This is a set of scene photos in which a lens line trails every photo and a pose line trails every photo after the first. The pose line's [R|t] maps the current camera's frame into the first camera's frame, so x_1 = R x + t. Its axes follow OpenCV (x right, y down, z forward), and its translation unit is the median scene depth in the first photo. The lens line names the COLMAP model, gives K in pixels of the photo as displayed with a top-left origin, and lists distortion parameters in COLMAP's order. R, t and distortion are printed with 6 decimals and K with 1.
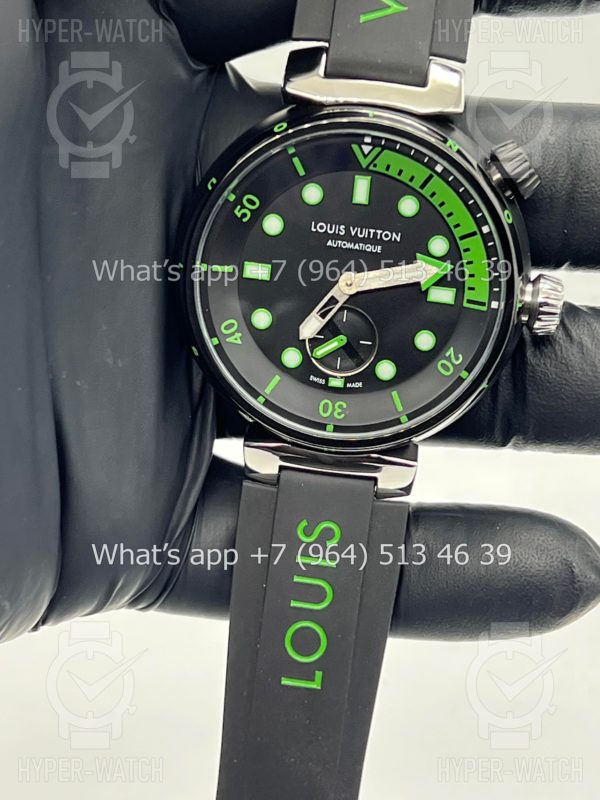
lens RADIAL K [[1958.9, 0, 299.0], [0, 1958.9, 402.2], [0, 0, 1]] dist [0.208370, 0.000000]
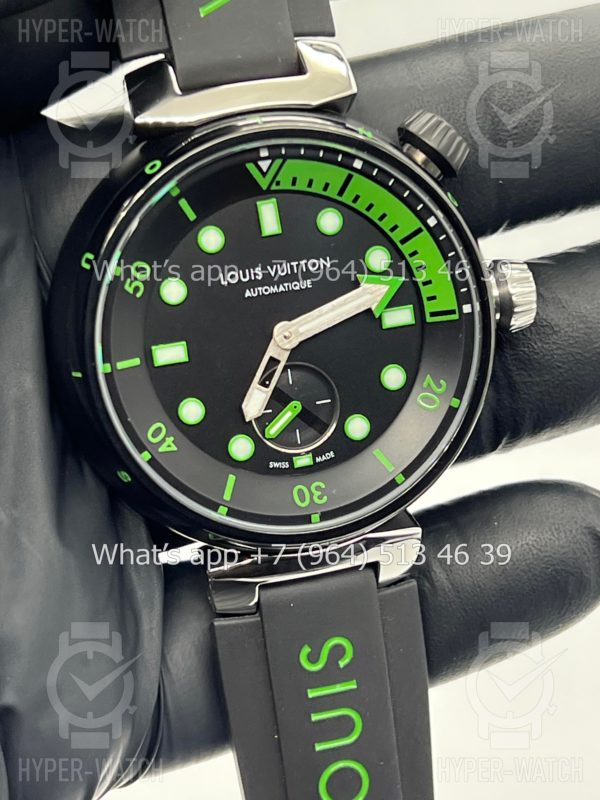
lens RADIAL K [[1958.9, 0, 302.8], [0, 1958.9, 394.6], [0, 0, 1]] dist [0.208370, 0.000000]
pose [[0.929081, -0.289153, 0.230651, -0.157352], [0.299323, 0.954104, -0.009596, -0.028288], [-0.217291, 0.077954, 0.972989, 0.233010]]
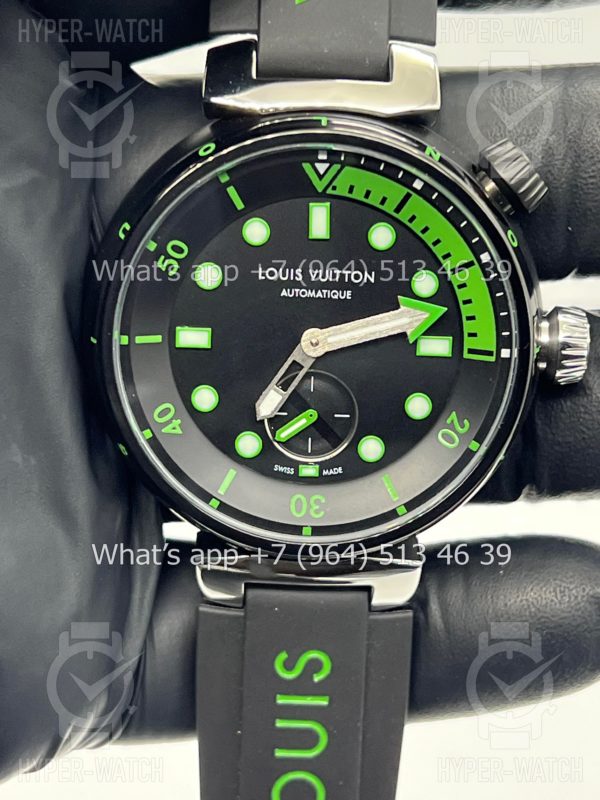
lens RADIAL K [[1958.9, 0, 294.1], [0, 1958.9, 398.9], [0, 0, 1]] dist [0.208370, 0.000000]
pose [[0.994247, -0.096125, 0.047264, -0.020845], [0.095806, 0.995360, 0.008965, -0.046259], [-0.047906, -0.004385, 0.998842, 0.231622]]
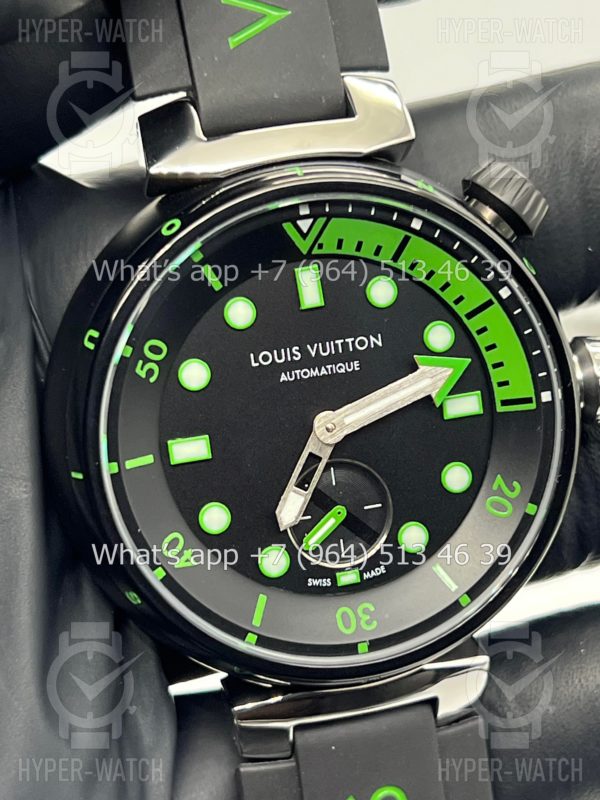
lens RADIAL K [[1958.9, 0, 302.2], [0, 1958.9, 395.1], [0, 0, 1]] dist [0.208370, 0.000000]
pose [[0.934860, -0.279348, 0.219093, -0.124224], [0.292740, 0.955703, -0.030571, -0.053611], [-0.200848, 0.092717, 0.975225, 0.359198]]
